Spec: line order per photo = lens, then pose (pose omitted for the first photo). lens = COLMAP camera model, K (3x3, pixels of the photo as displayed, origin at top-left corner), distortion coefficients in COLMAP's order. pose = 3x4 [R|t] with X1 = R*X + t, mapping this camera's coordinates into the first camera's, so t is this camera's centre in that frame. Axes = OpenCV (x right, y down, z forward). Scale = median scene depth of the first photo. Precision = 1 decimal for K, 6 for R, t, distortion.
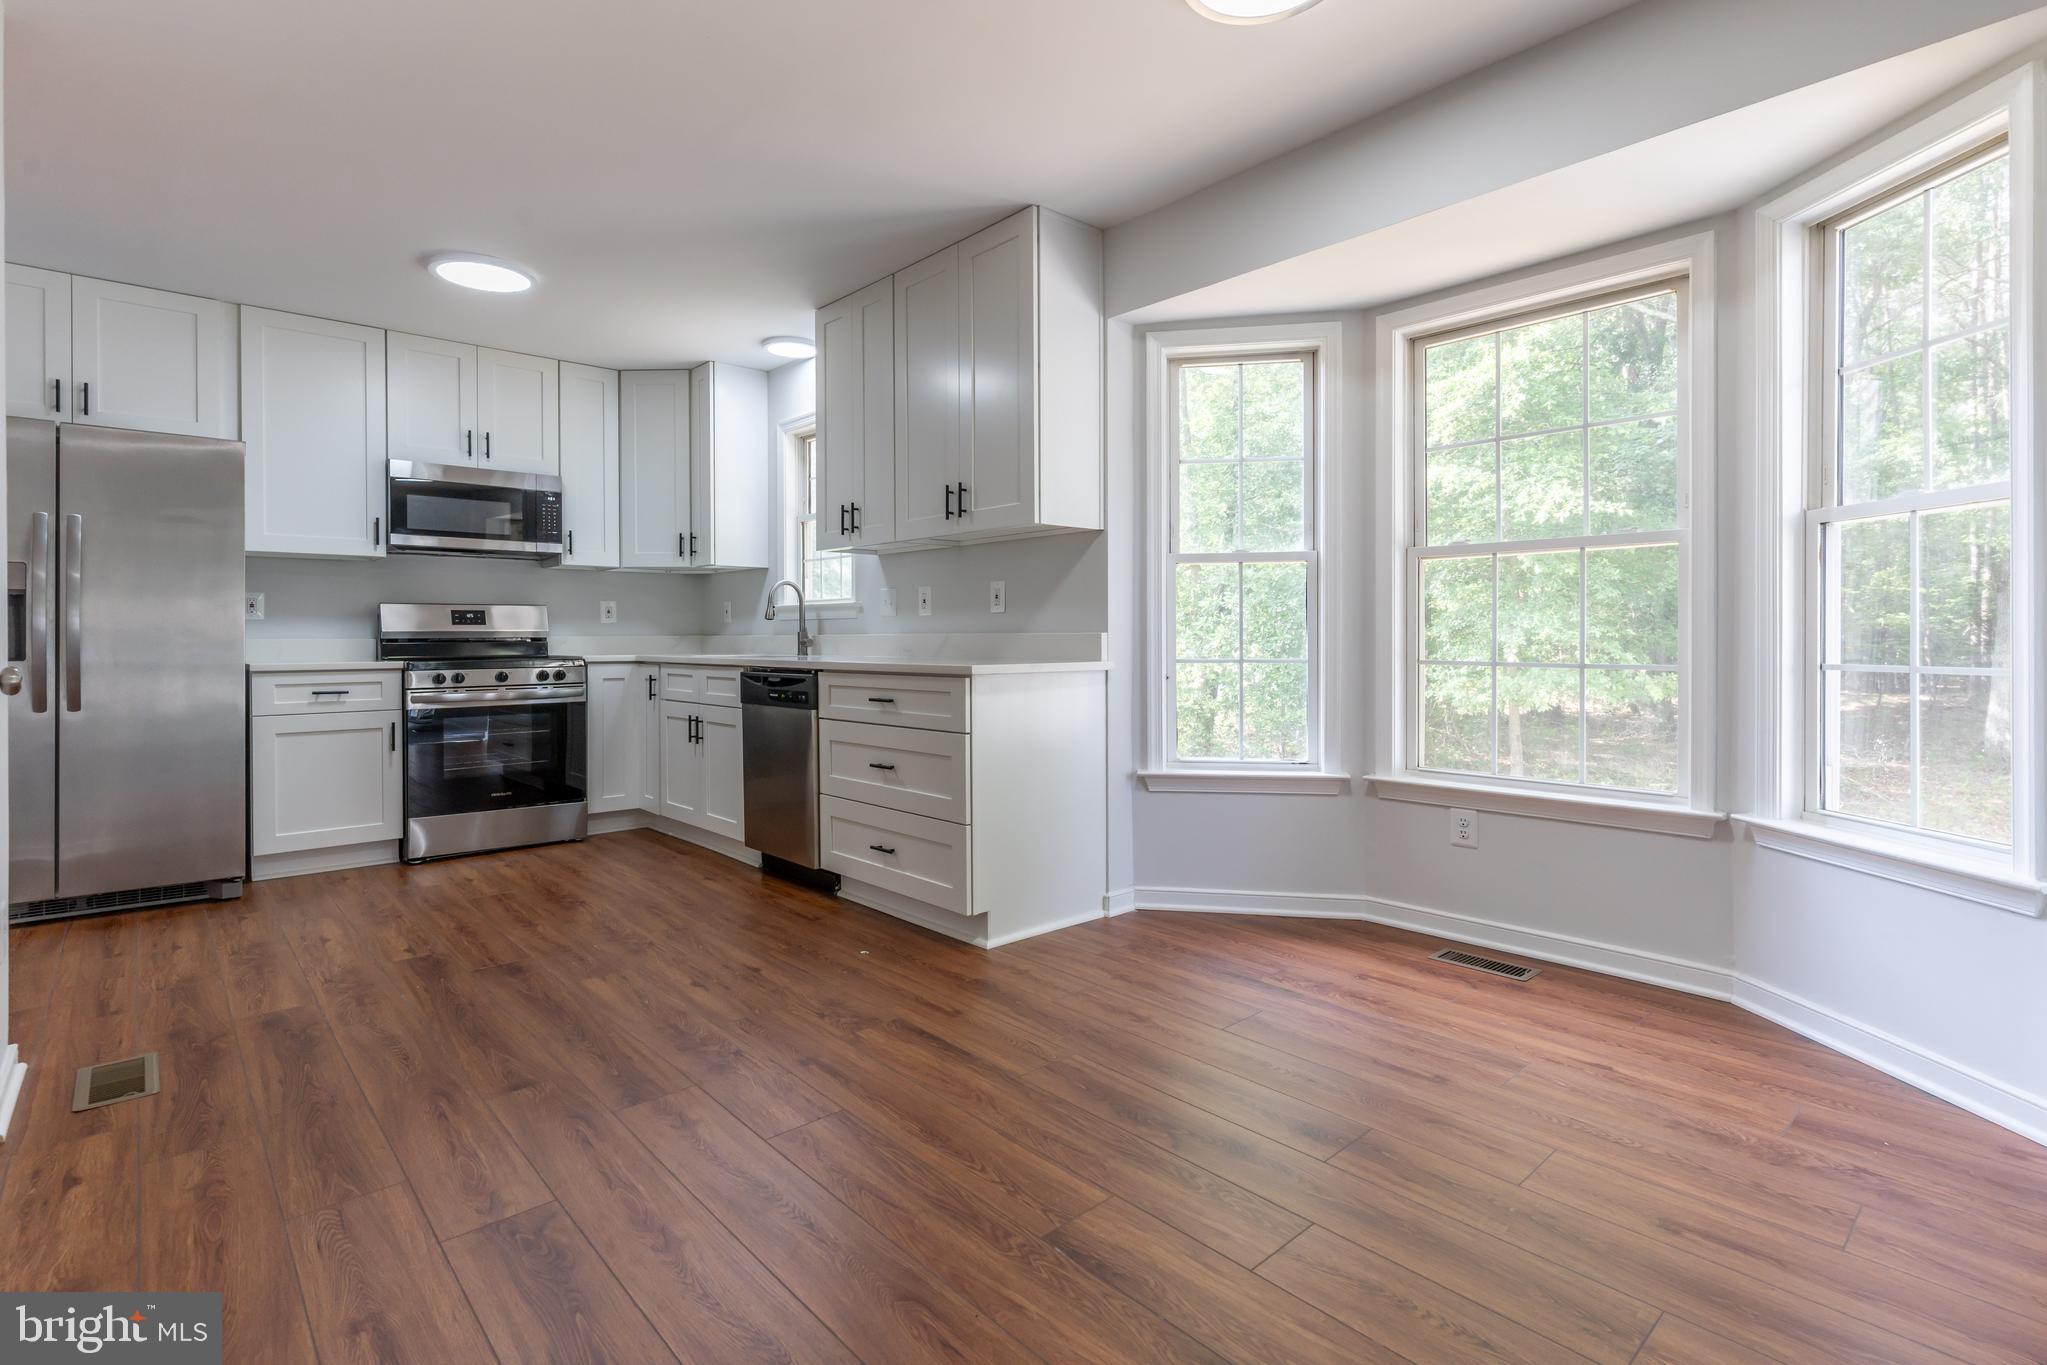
lens RADIAL K [[973.3, 0, 1036.4], [0, 973.3, 643.0], [0, 0, 1]] dist [-0.001643, -0.001111]
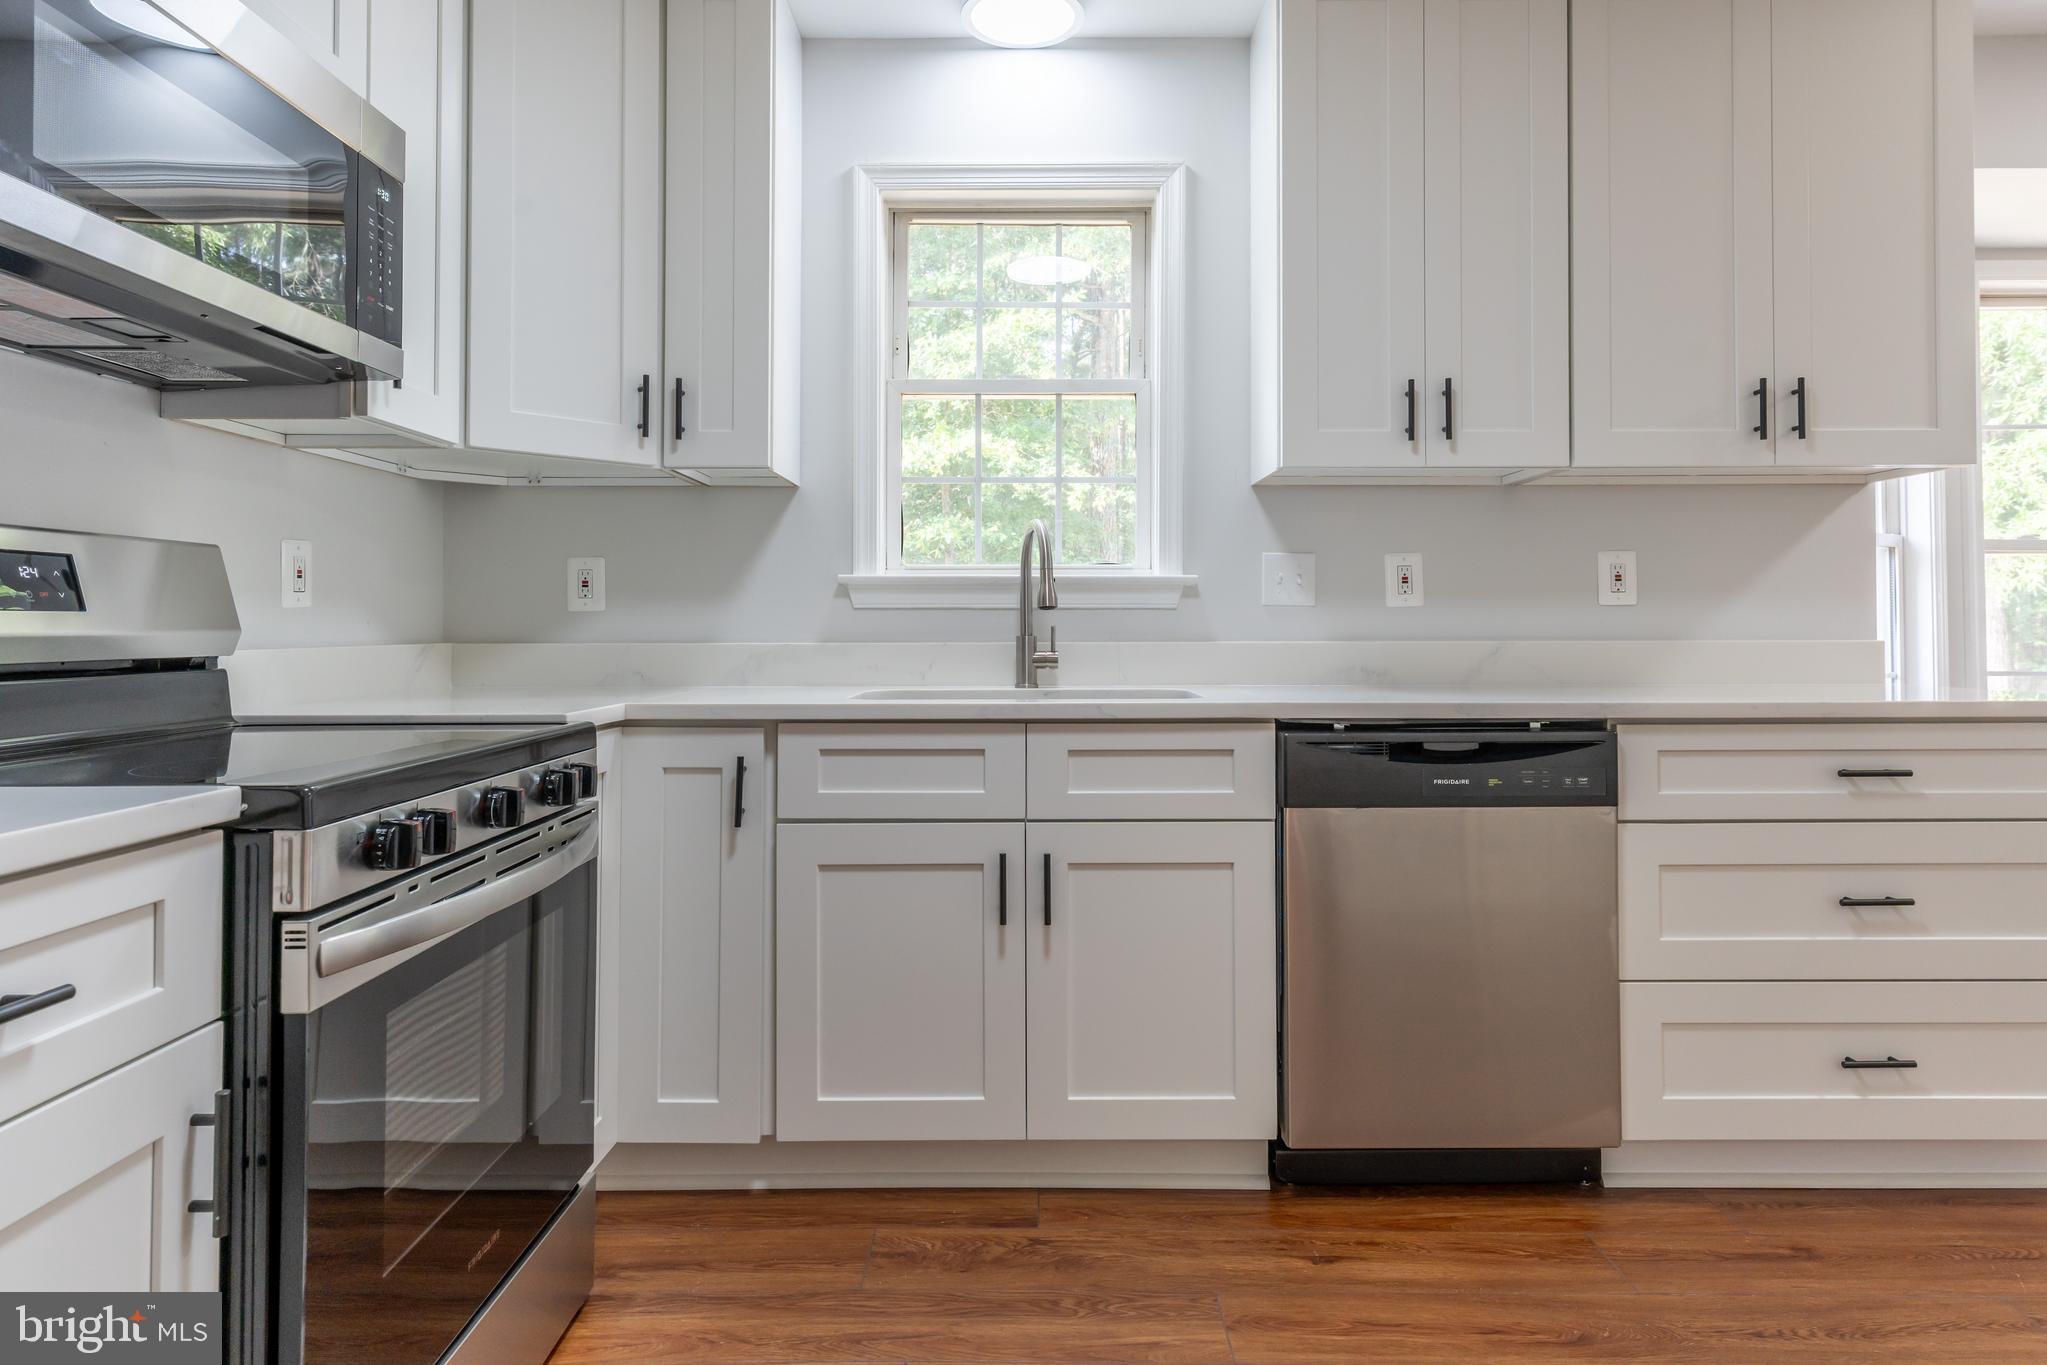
lens RADIAL K [[1179.2, 0, 1007.7], [0, 1179.2, 608.2], [0, 0, 1]] dist [-0.002275, 0.002732]
pose [[0.681438, 0.015633, 0.731709, -0.700538], [0.004254, 0.999670, -0.025319, -0.011633], [-0.731863, 0.020366, 0.681147, 0.680996]]
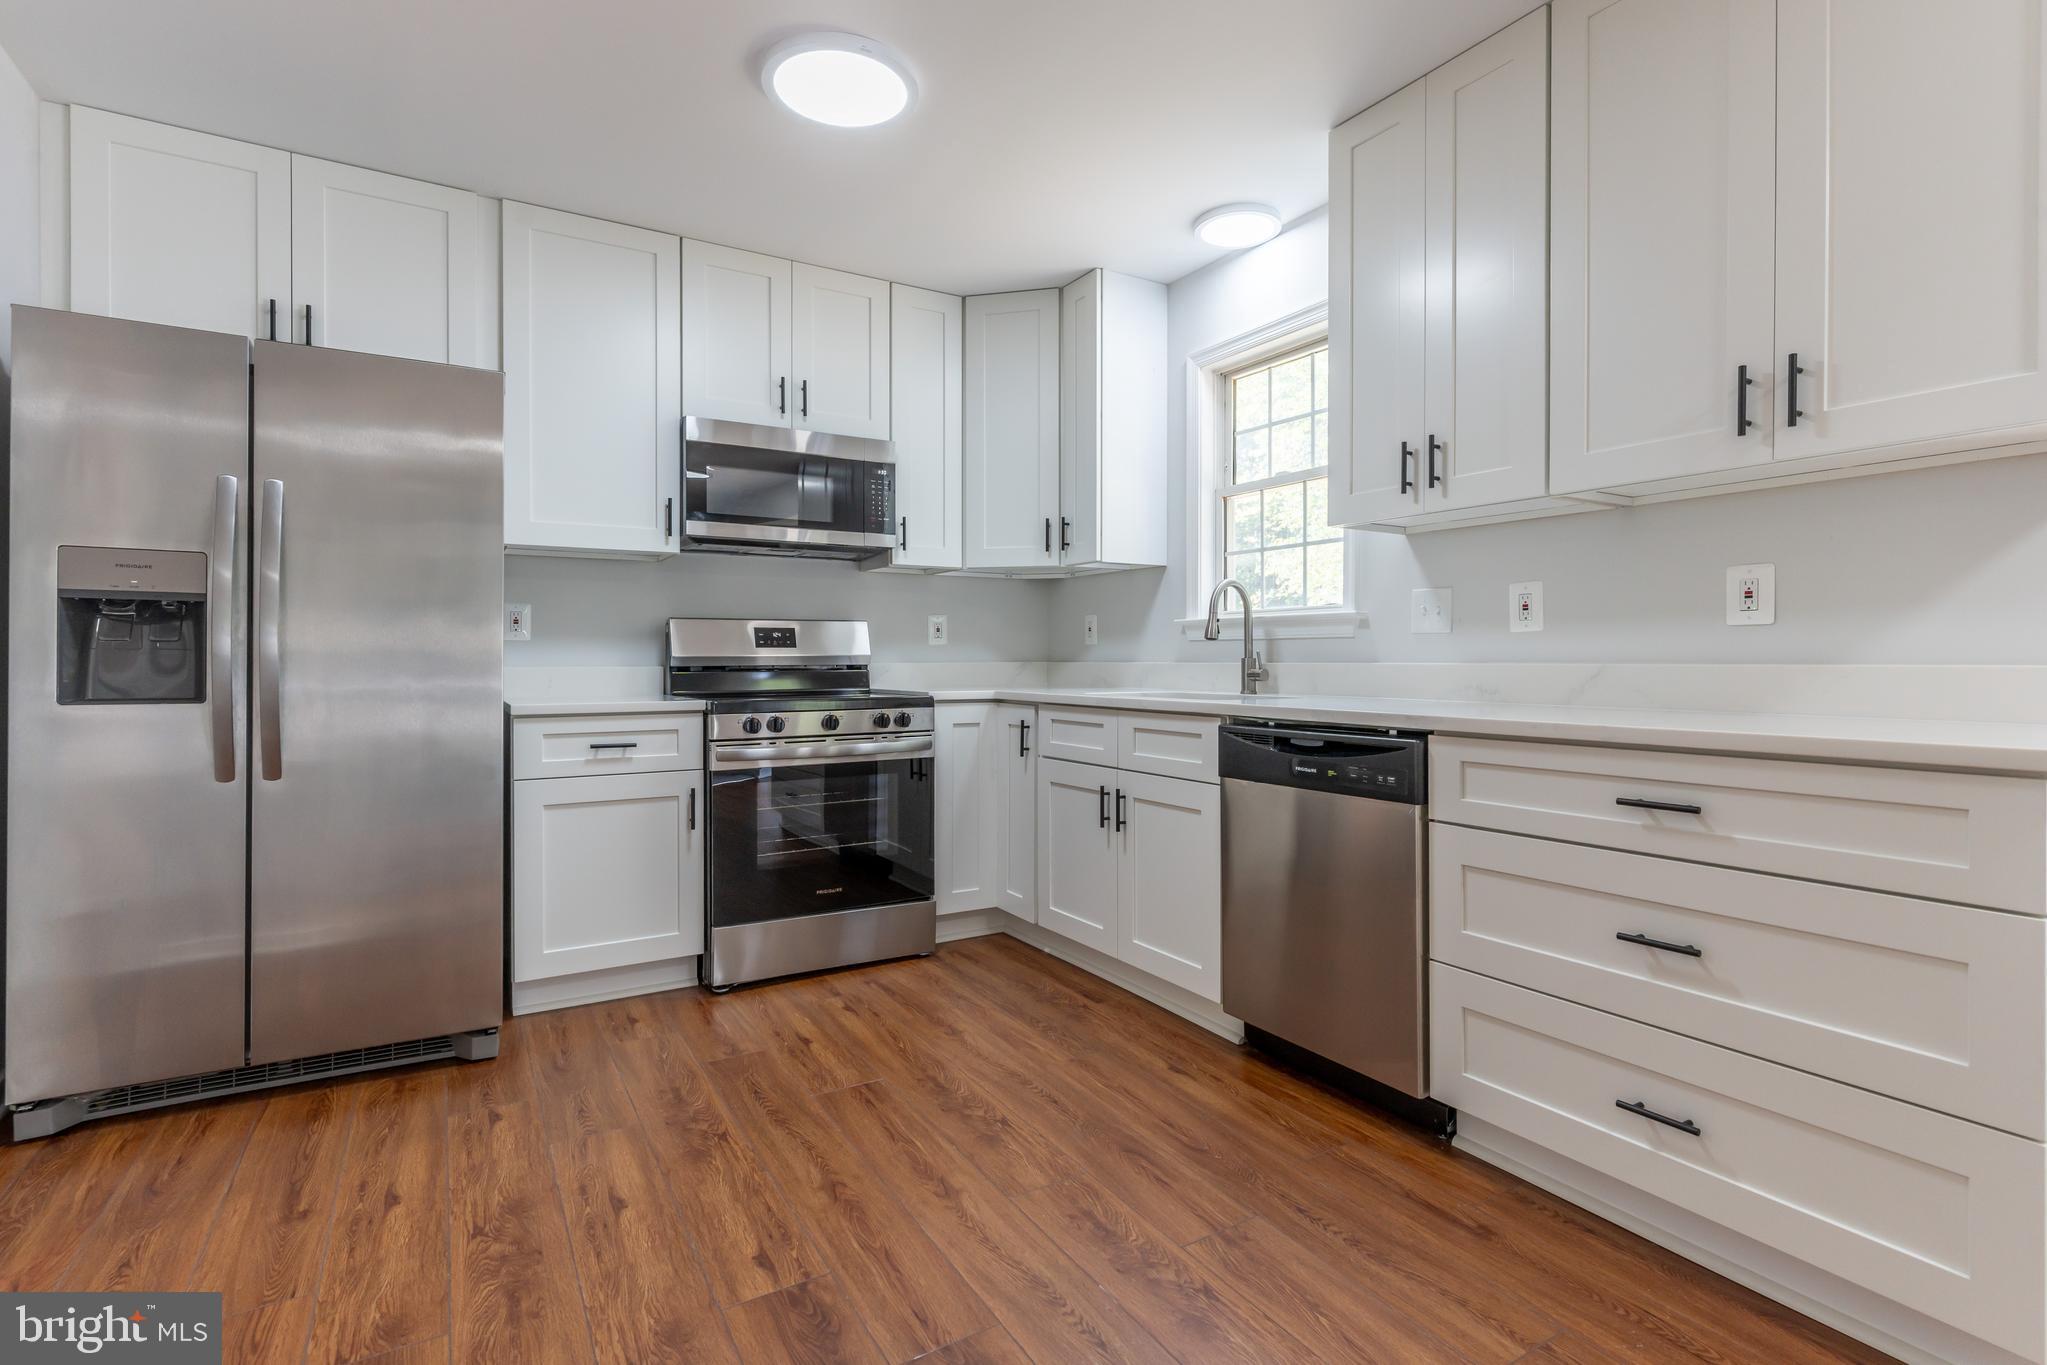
lens RADIAL K [[973.3, 0, 1026.5], [0, 973.3, 663.4], [0, 0, 1]] dist [-0.001643, -0.001111]
pose [[0.979641, 0.003693, -0.200724, -0.276027], [-0.003949, 0.999992, -0.000875, -0.007466], [0.200719, 0.001650, 0.979648, 0.351061]]
